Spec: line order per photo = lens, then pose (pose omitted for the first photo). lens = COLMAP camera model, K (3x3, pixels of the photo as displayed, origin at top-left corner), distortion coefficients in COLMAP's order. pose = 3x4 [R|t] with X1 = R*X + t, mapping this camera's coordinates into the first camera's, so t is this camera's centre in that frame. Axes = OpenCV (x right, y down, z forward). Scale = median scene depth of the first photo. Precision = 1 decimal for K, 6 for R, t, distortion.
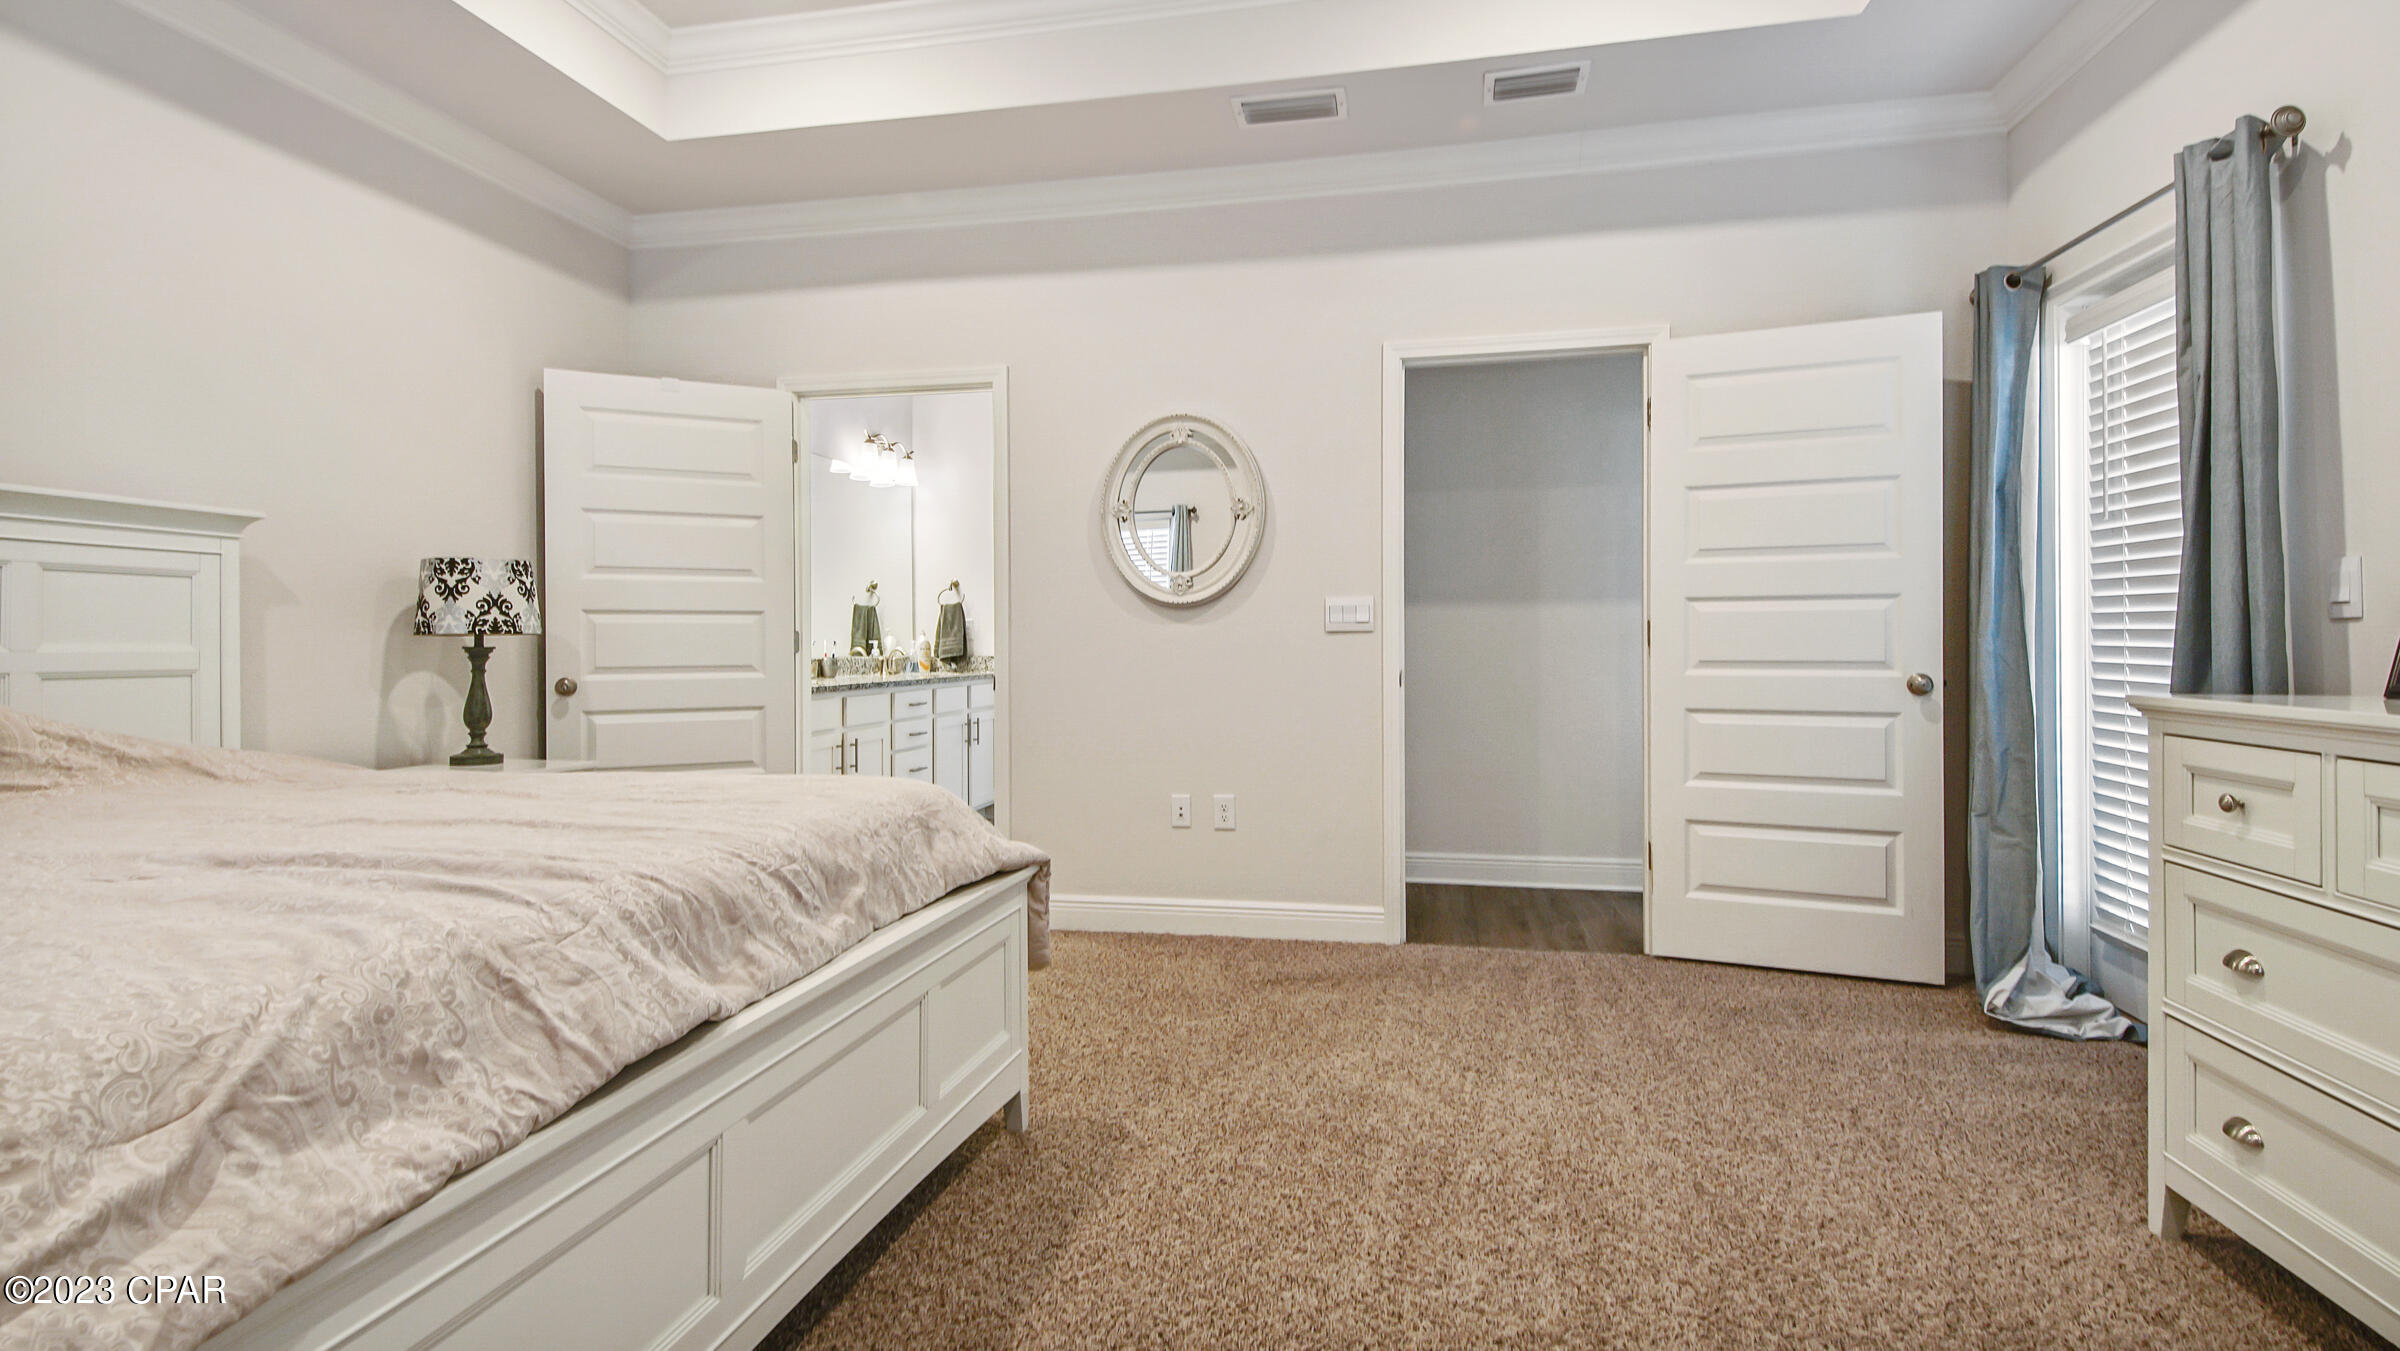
lens RADIAL K [[1071.7, 0, 1214.2], [0, 1071.7, 654.2], [0, 0, 1]] dist [-0.000064, -0.000190]
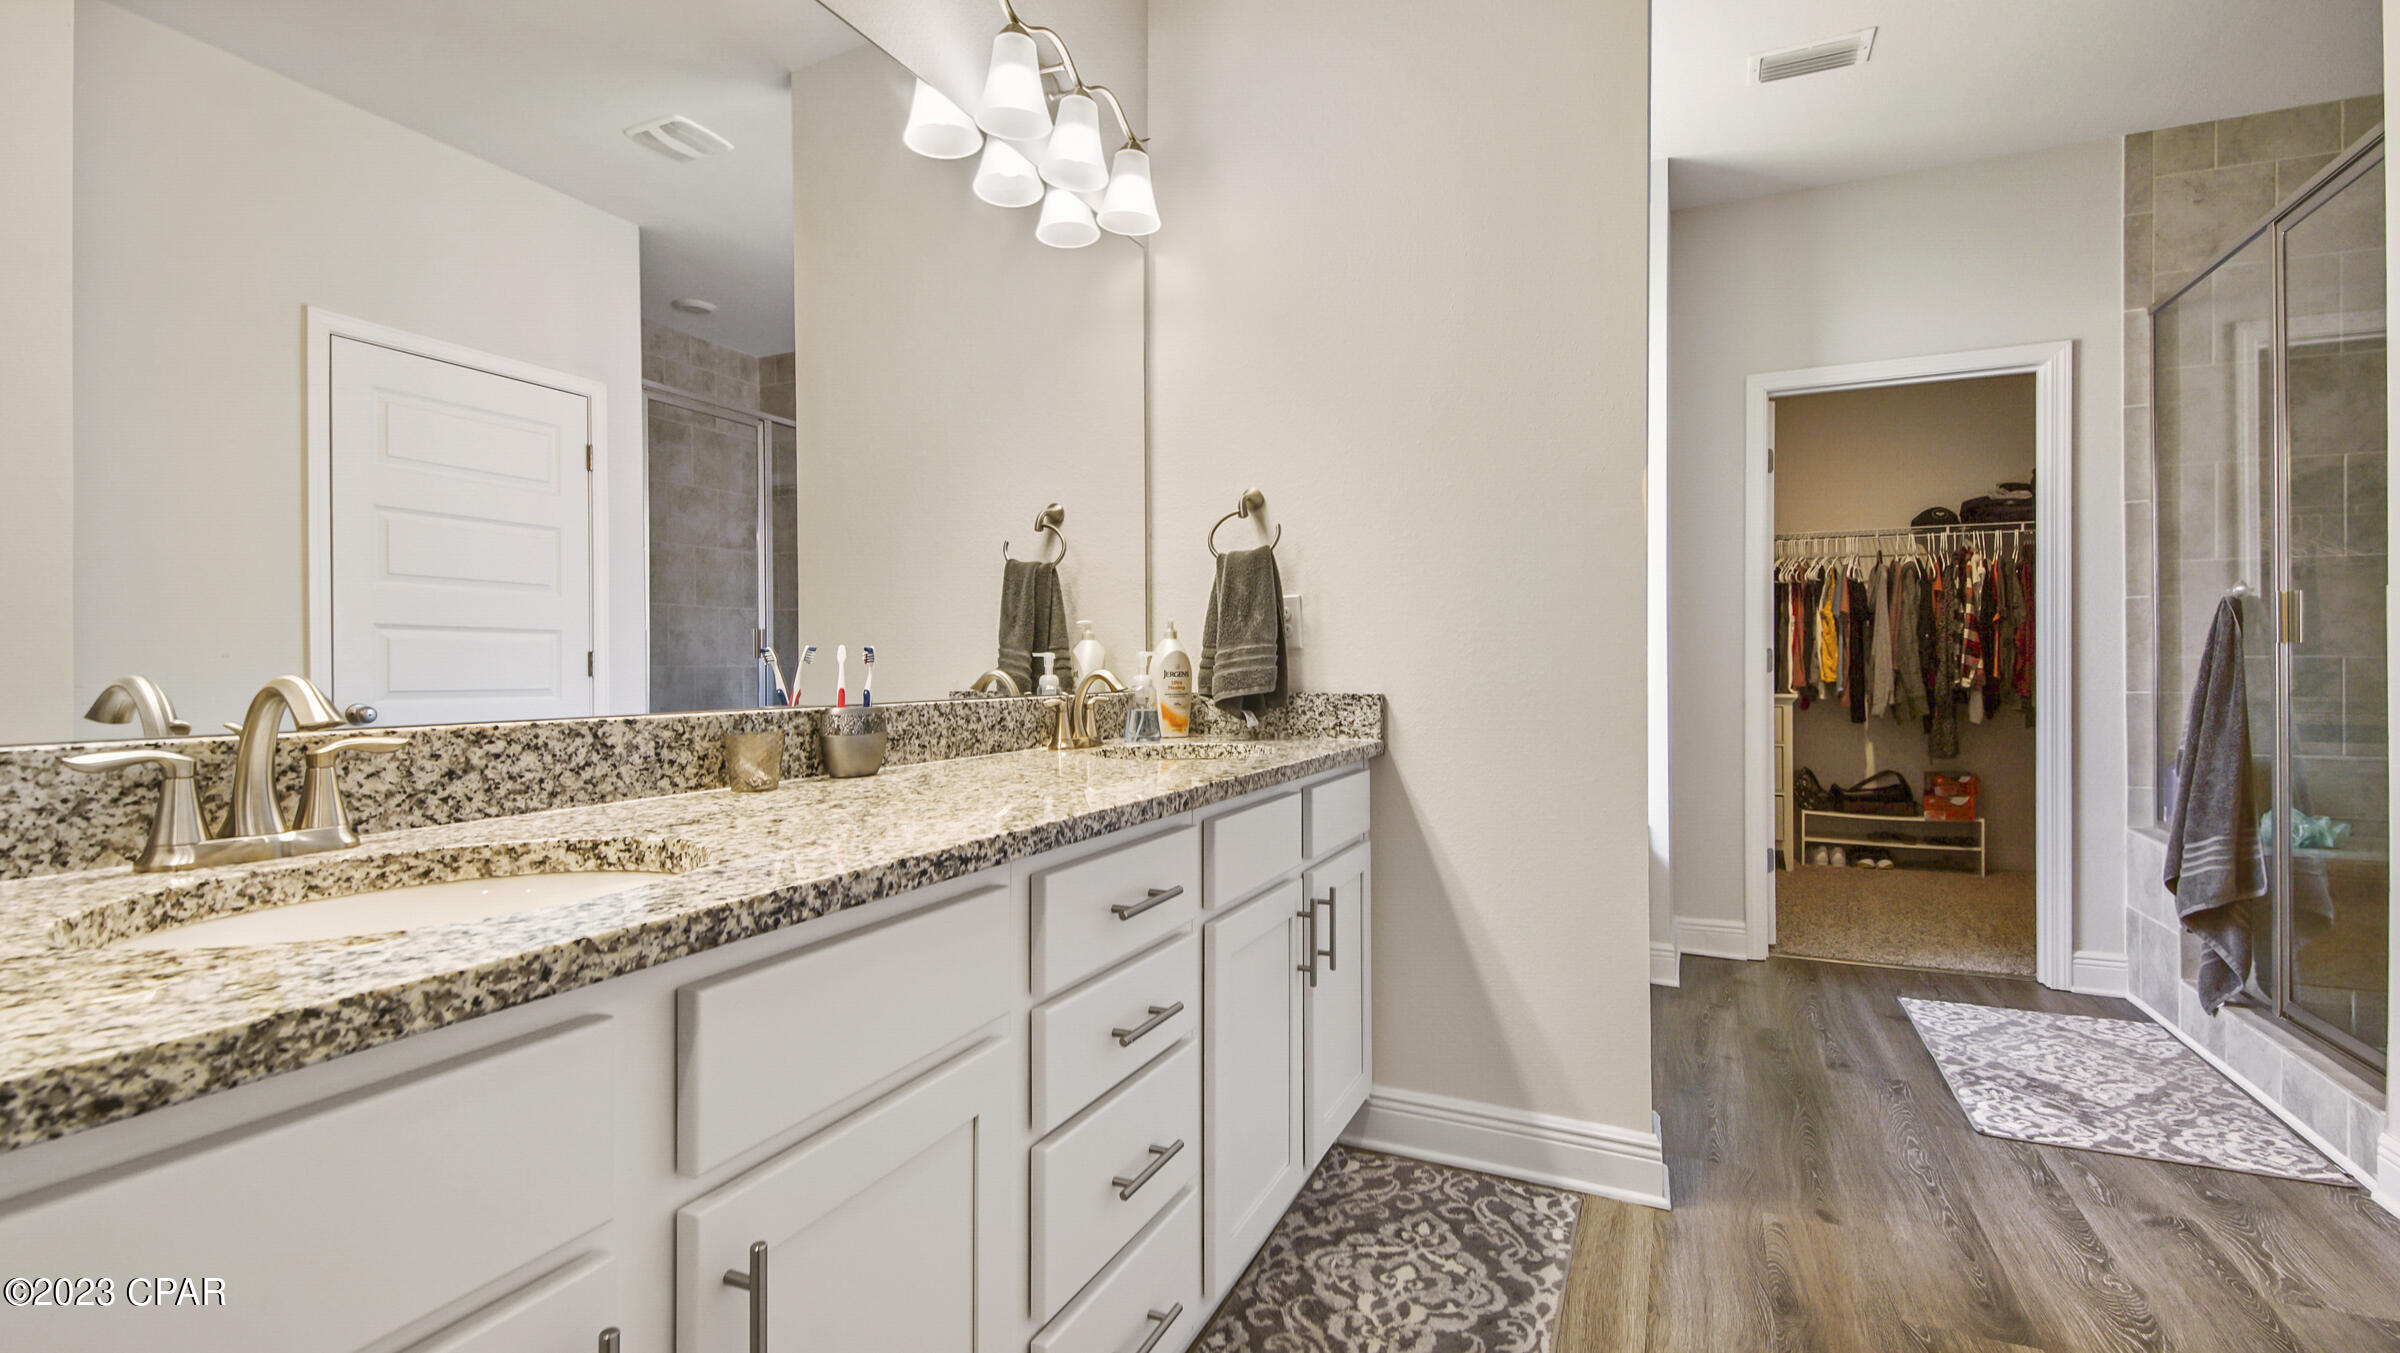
lens RADIAL K [[1071.7, 0, 1199.2], [0, 1071.7, 670.4], [0, 0, 1]] dist [-0.000064, -0.000190]
pose [[0.970503, 0.004435, -0.241047, -0.172259], [-0.004899, 0.999987, -0.001323, -0.005515], [0.241038, 0.002465, 0.970513, 0.640774]]
